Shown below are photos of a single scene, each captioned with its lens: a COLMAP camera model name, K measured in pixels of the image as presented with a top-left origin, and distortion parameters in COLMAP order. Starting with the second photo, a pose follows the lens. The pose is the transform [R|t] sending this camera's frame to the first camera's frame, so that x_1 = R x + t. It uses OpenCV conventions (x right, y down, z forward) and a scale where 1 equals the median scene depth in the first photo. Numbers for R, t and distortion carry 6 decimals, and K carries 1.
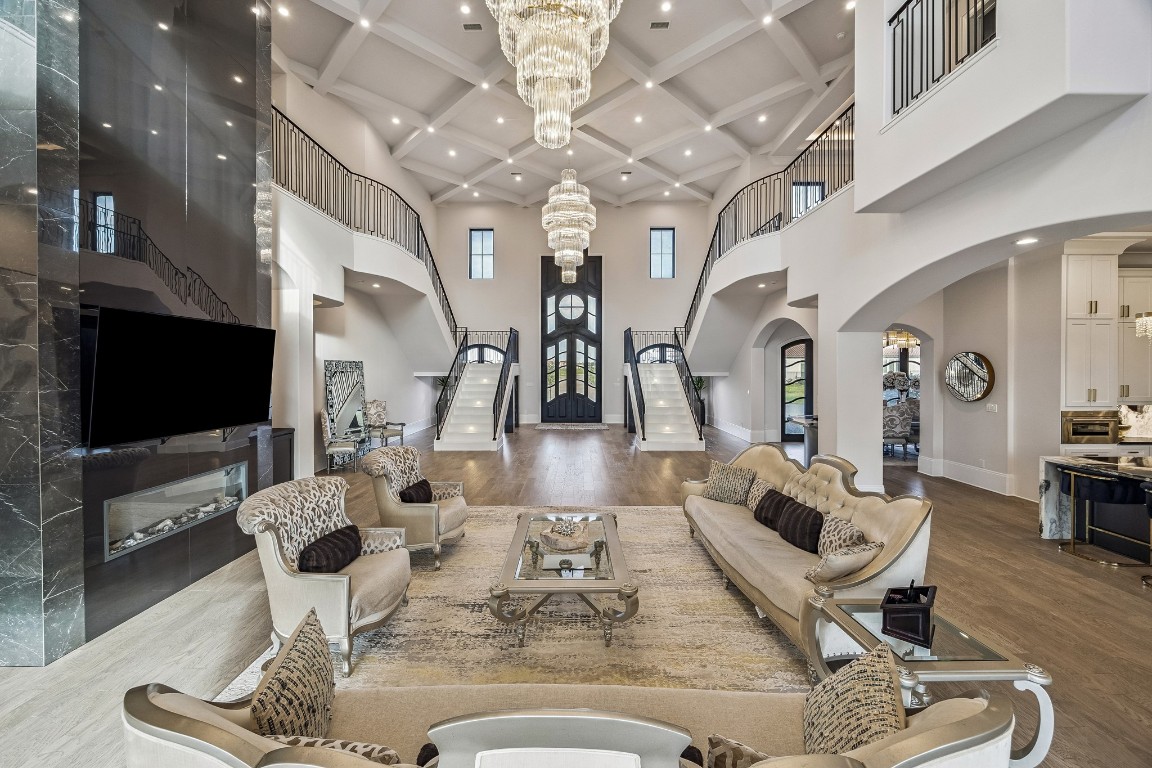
lens RADIAL K [[447.0, 0, 571.2], [0, 447.0, 366.7], [0, 0, 1]] dist [-0.000824, 0.000743]
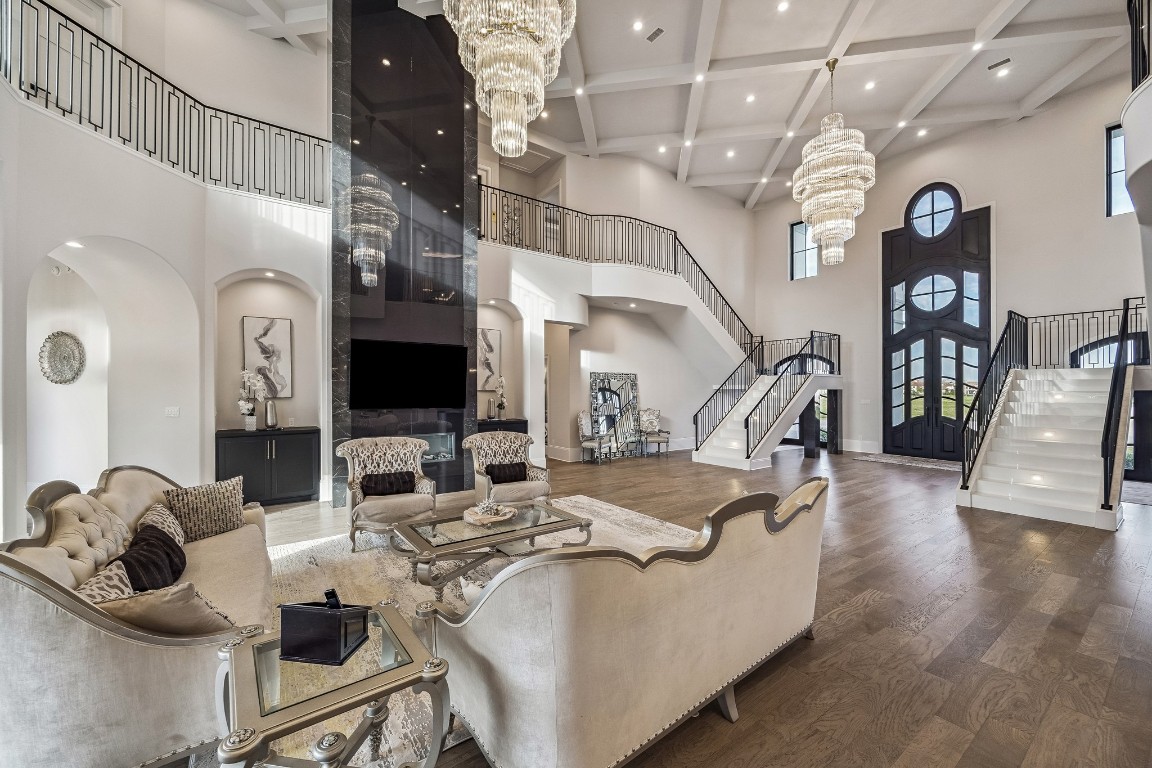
lens RADIAL K [[447.0, 0, 568.5], [0, 447.0, 382.5], [0, 0, 1]] dist [-0.000824, 0.000743]
pose [[0.583399, -0.006663, -0.812158, 0.295967], [-0.002483, 0.999947, -0.009987, 0.018858], [0.812182, 0.007843, 0.583351, 0.164458]]
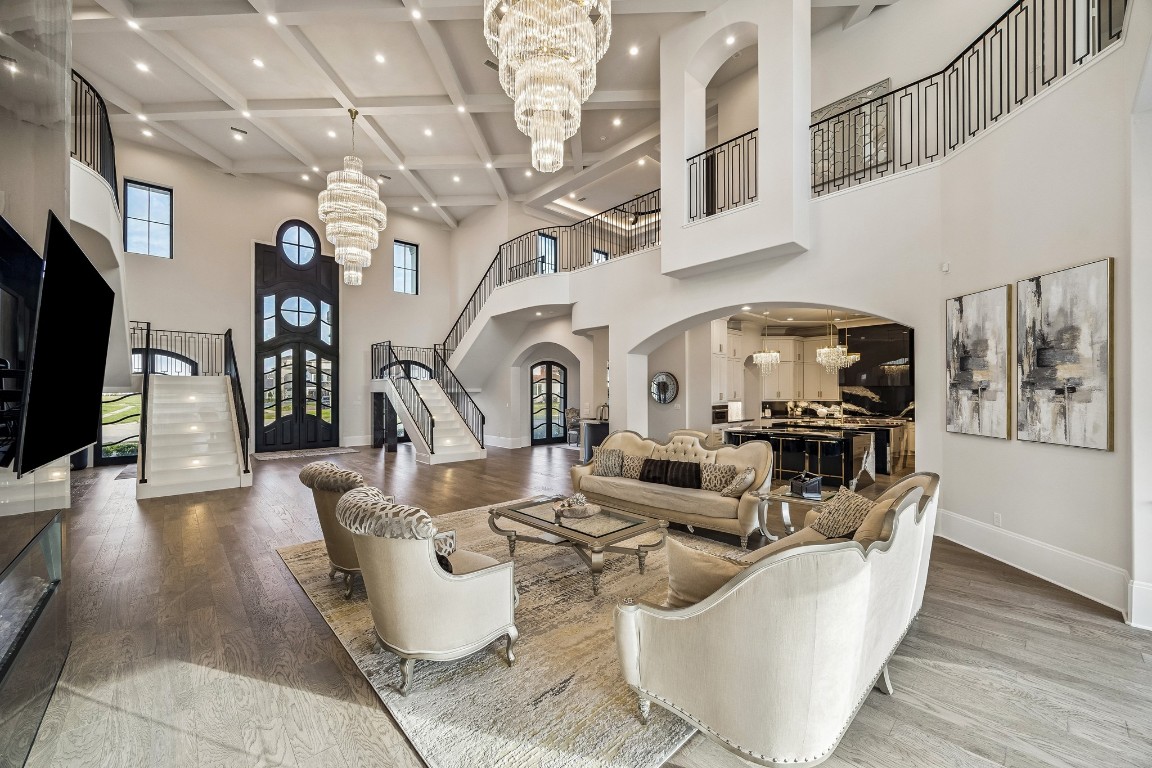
lens RADIAL K [[447.0, 0, 576.5], [0, 447.0, 389.5], [0, 0, 1]] dist [-0.000824, 0.000743]
pose [[0.724555, 0.003268, 0.689209, -0.250784], [0.000599, 0.999985, -0.005371, 0.021917], [-0.689217, 0.004304, 0.724543, 0.043809]]
